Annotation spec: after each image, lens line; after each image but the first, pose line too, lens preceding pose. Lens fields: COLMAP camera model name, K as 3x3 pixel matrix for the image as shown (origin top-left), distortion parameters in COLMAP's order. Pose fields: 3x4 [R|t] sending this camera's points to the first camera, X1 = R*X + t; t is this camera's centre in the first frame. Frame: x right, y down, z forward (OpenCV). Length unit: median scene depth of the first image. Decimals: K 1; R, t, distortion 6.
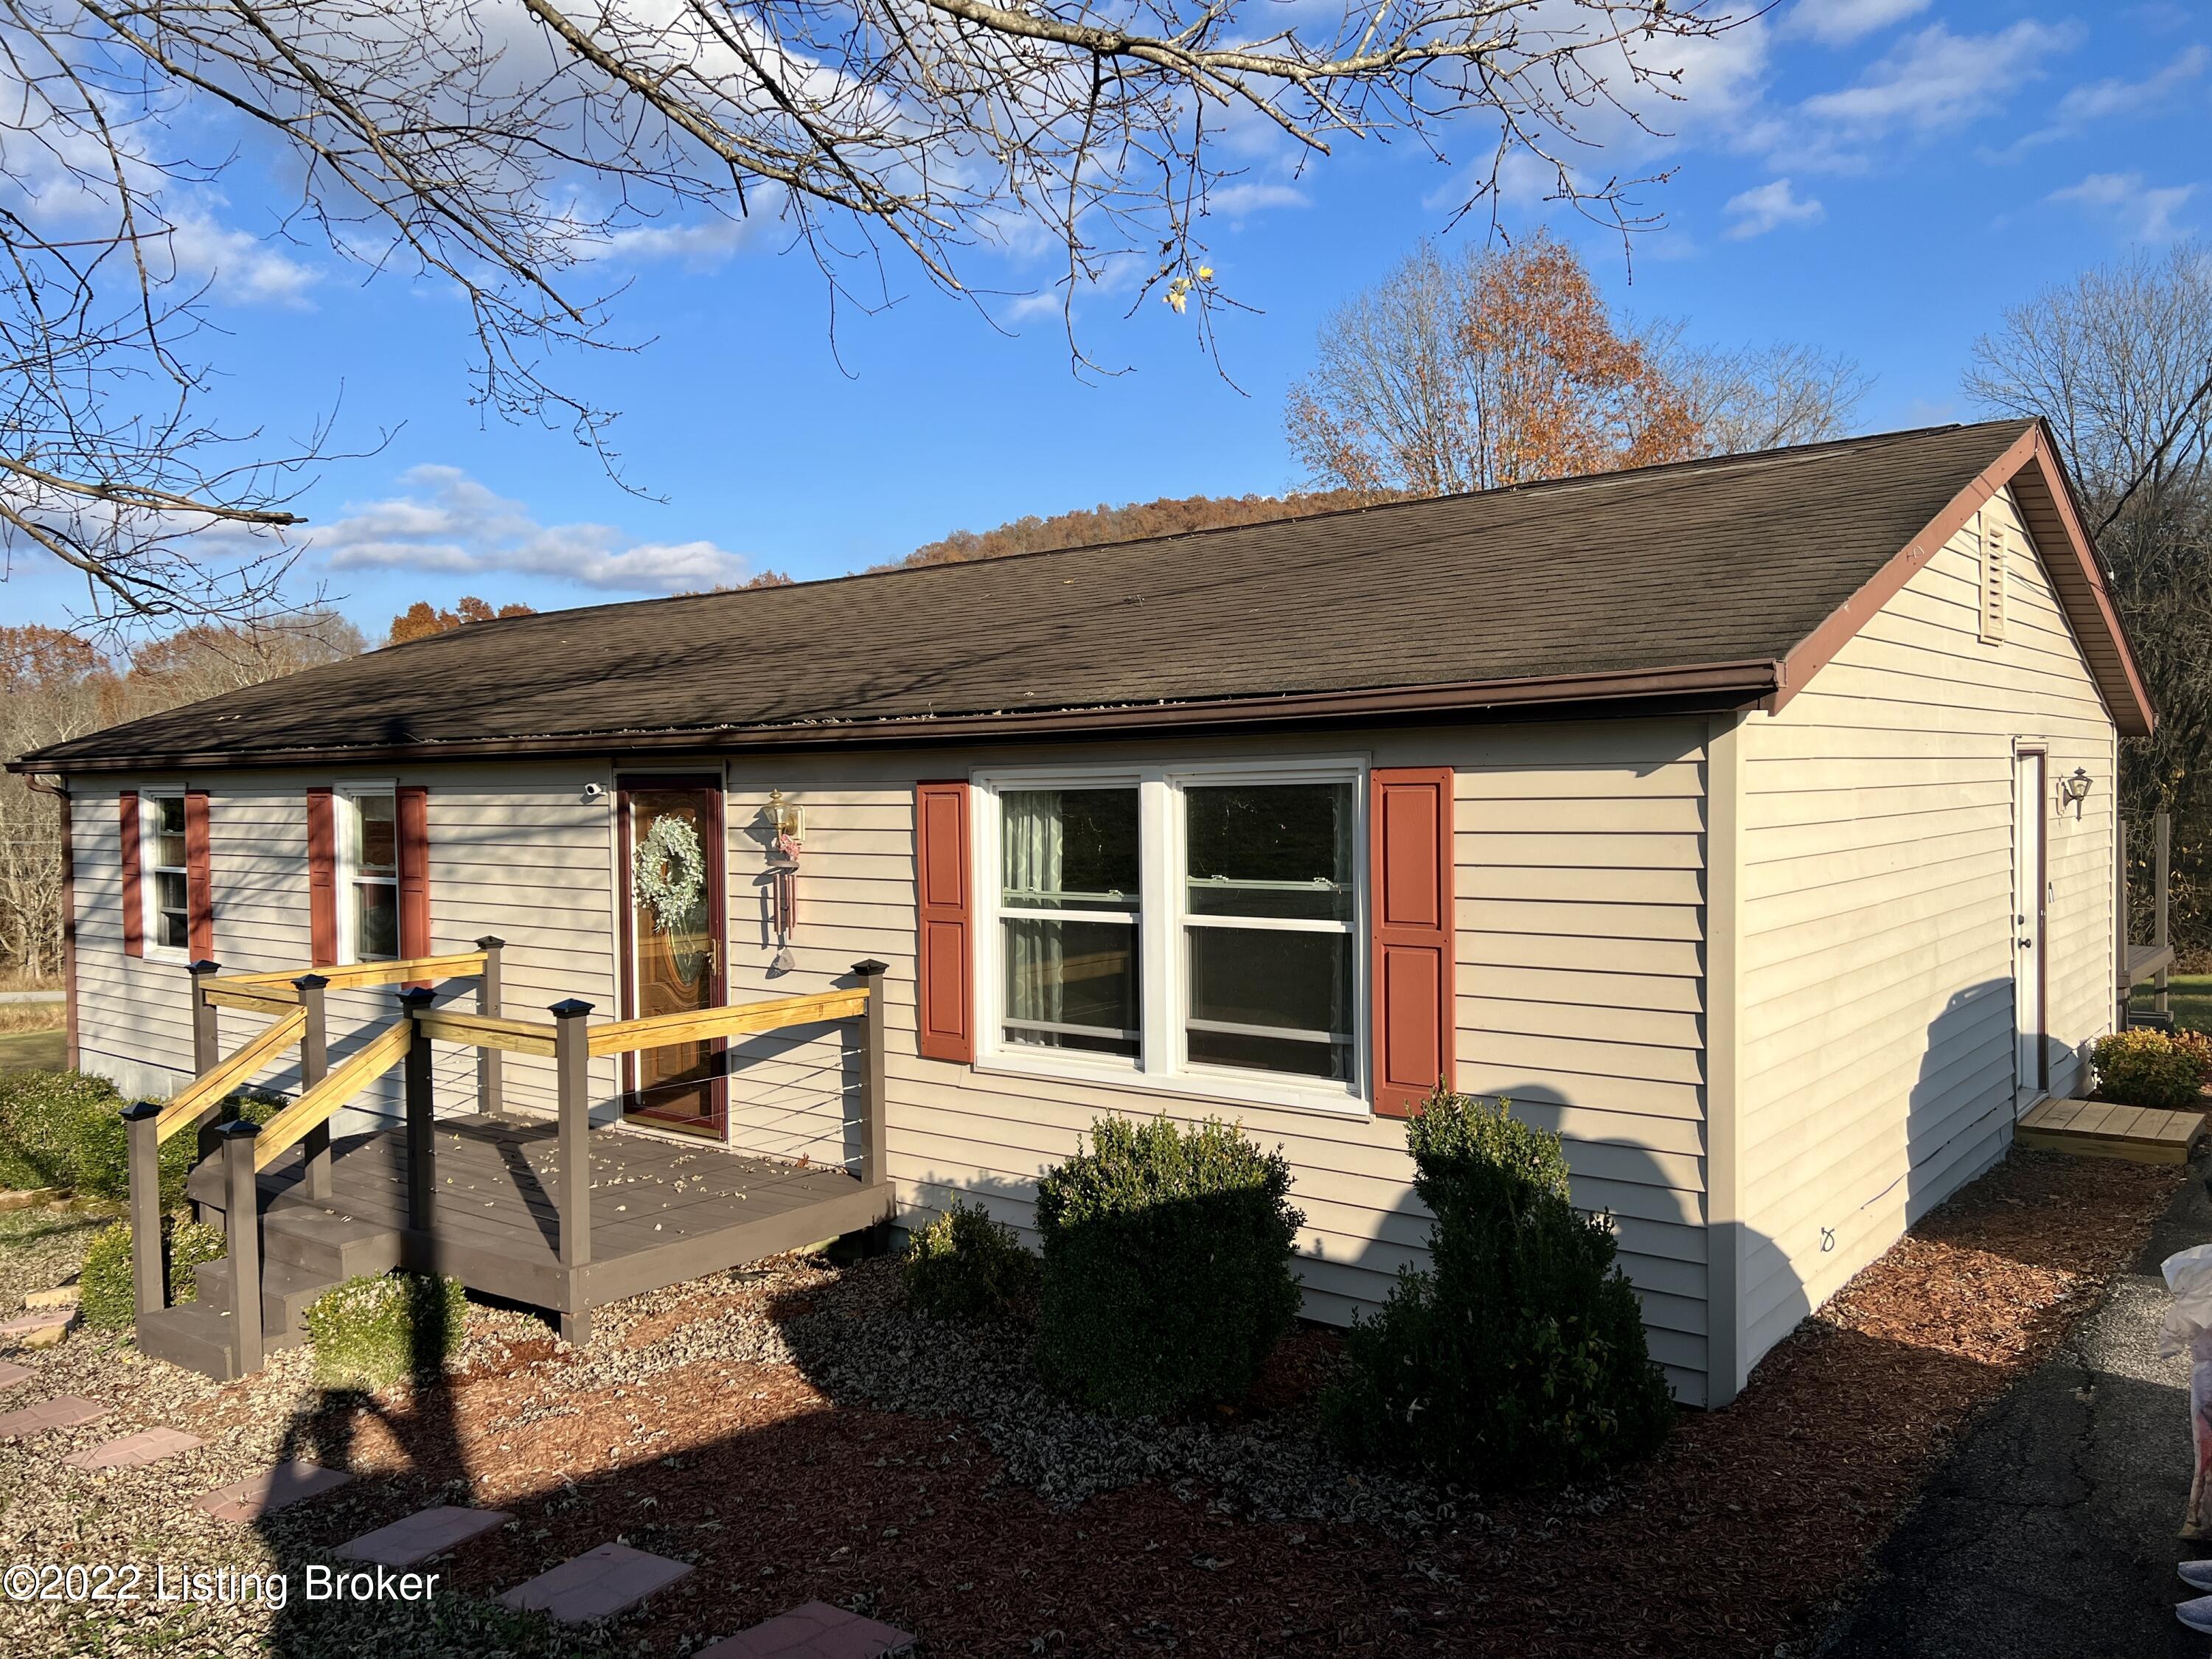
lens RADIAL K [[1653.7, 0, 1105.9], [0, 1653.7, 826.9], [0, 0, 1]] dist [0.004556, -0.001296]
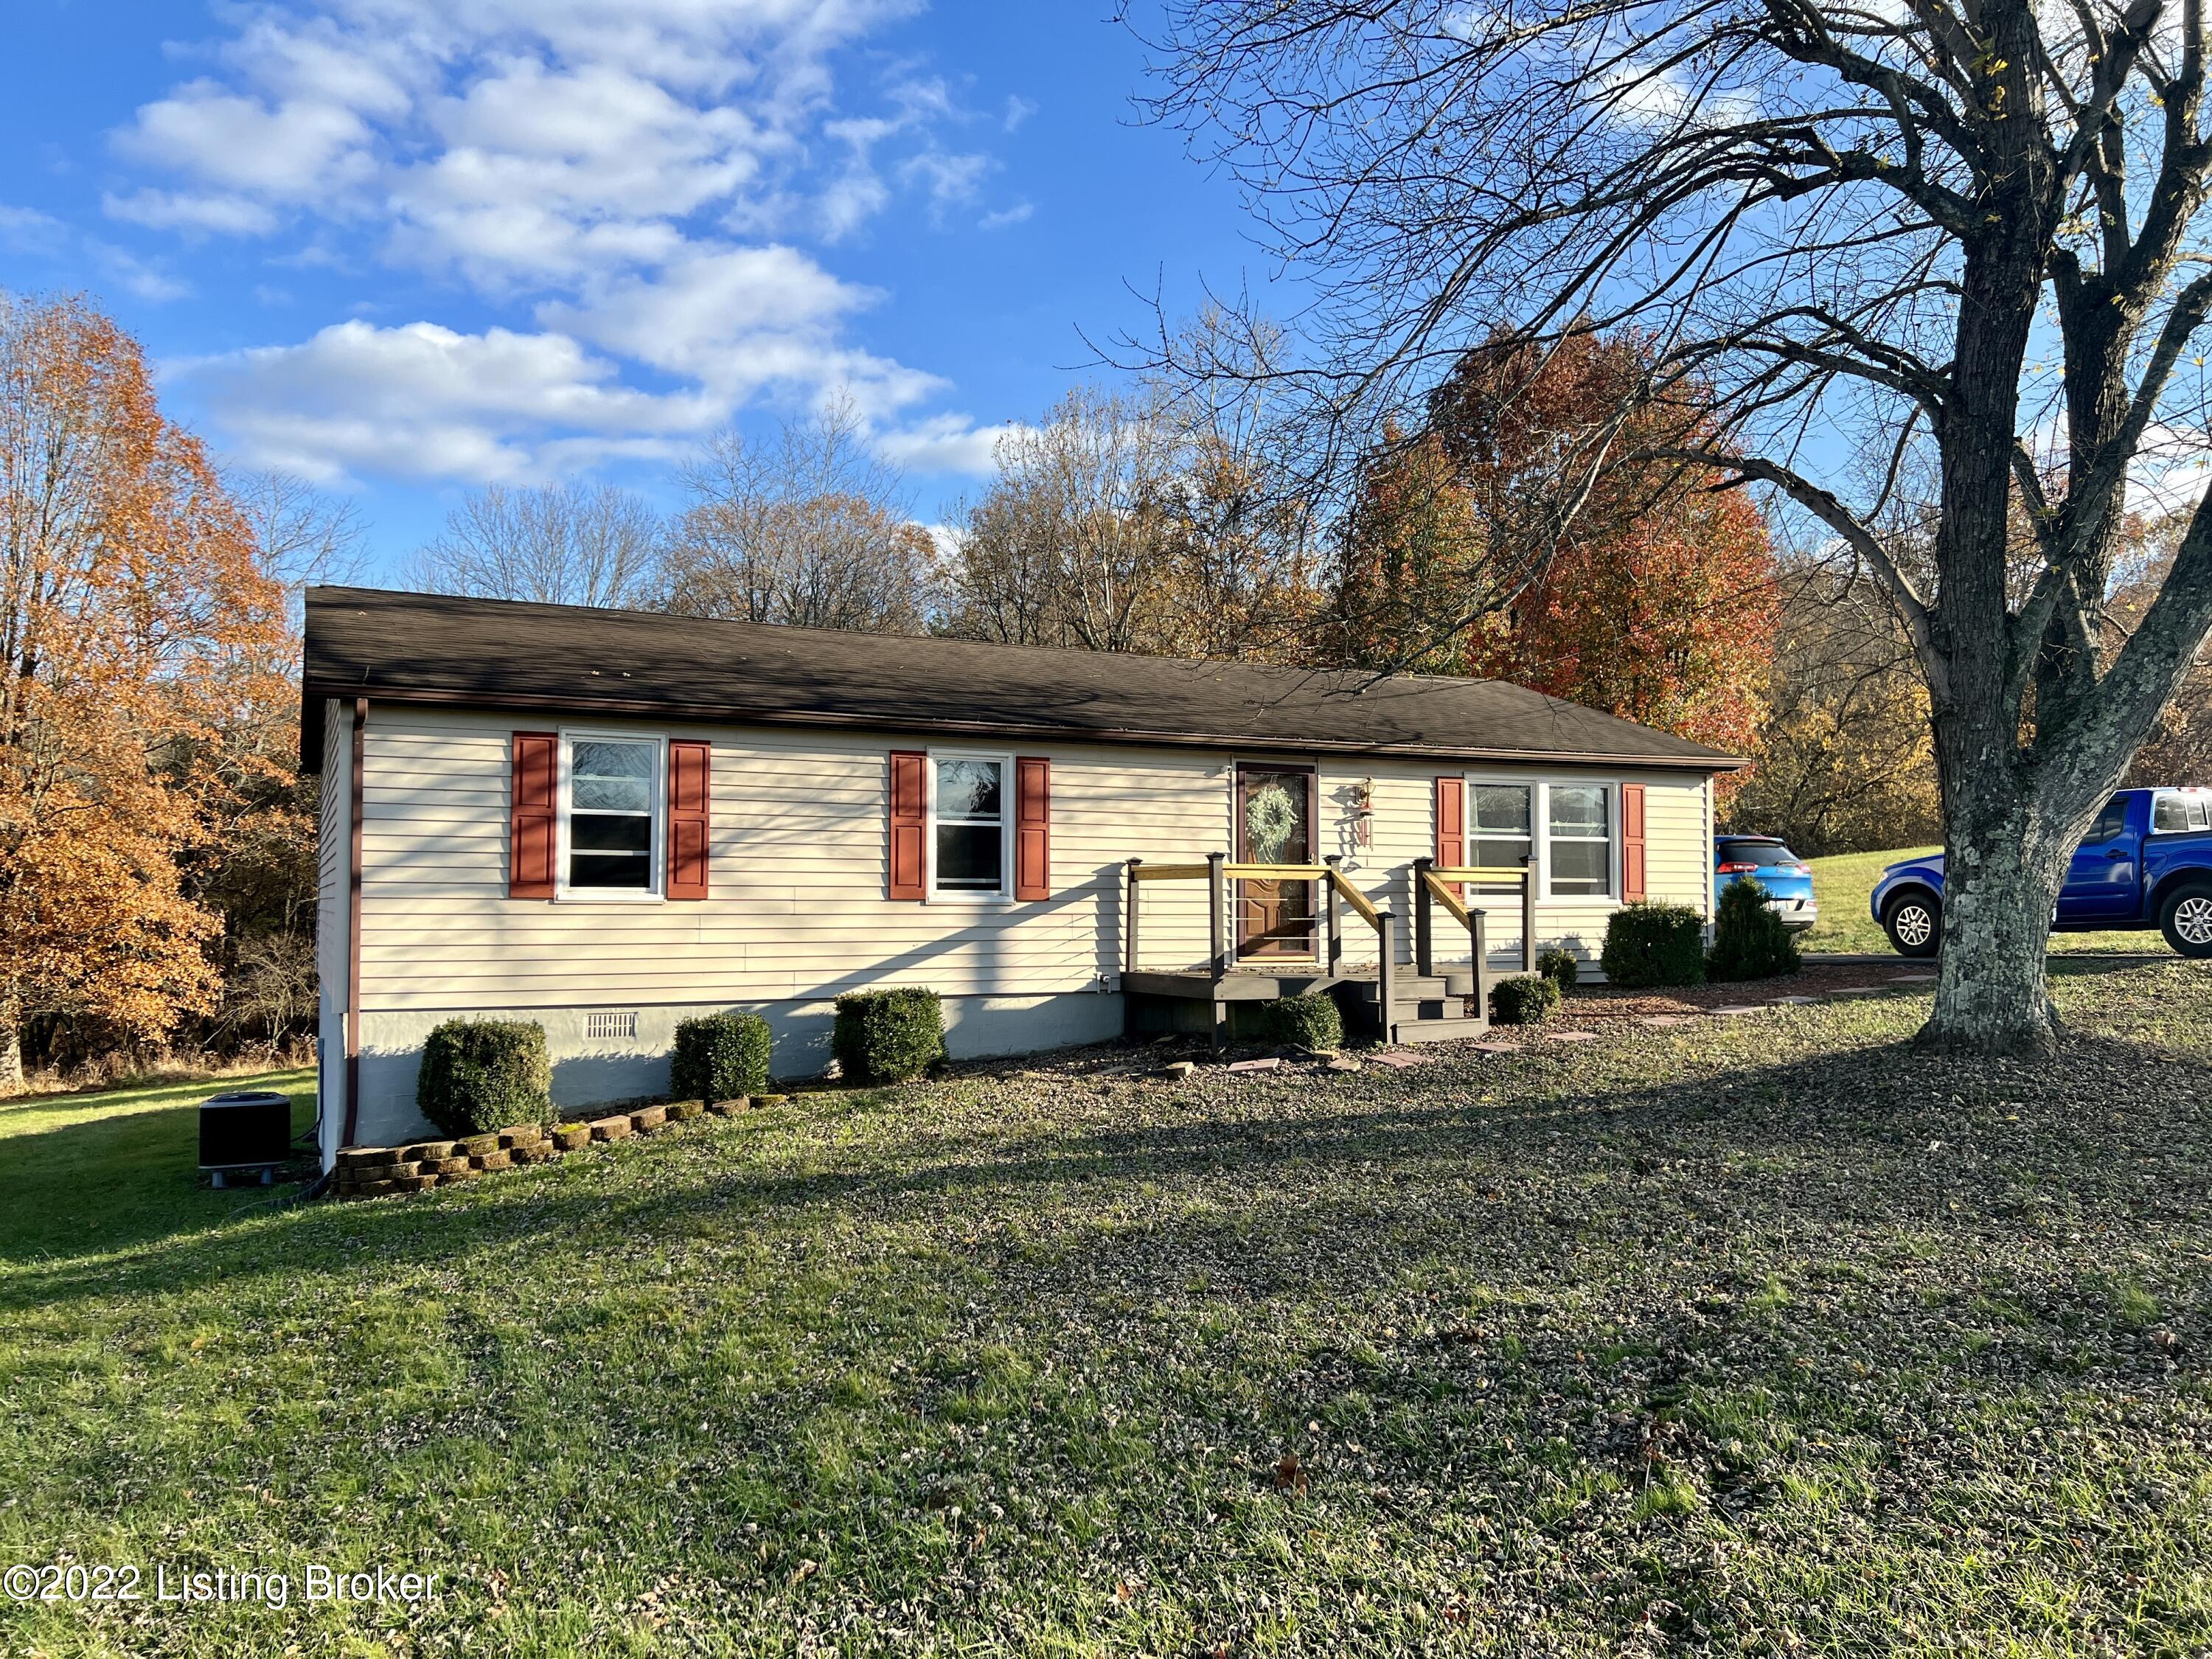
lens RADIAL K [[1653.7, 0, 1105.0], [0, 1653.7, 831.5], [0, 0, 1]] dist [0.004556, -0.001296]
pose [[0.420954, -0.014761, 0.906962, -2.007406], [-0.033265, 0.998944, 0.031697, -0.009287], [-0.906472, -0.043513, 0.420018, 0.431163]]
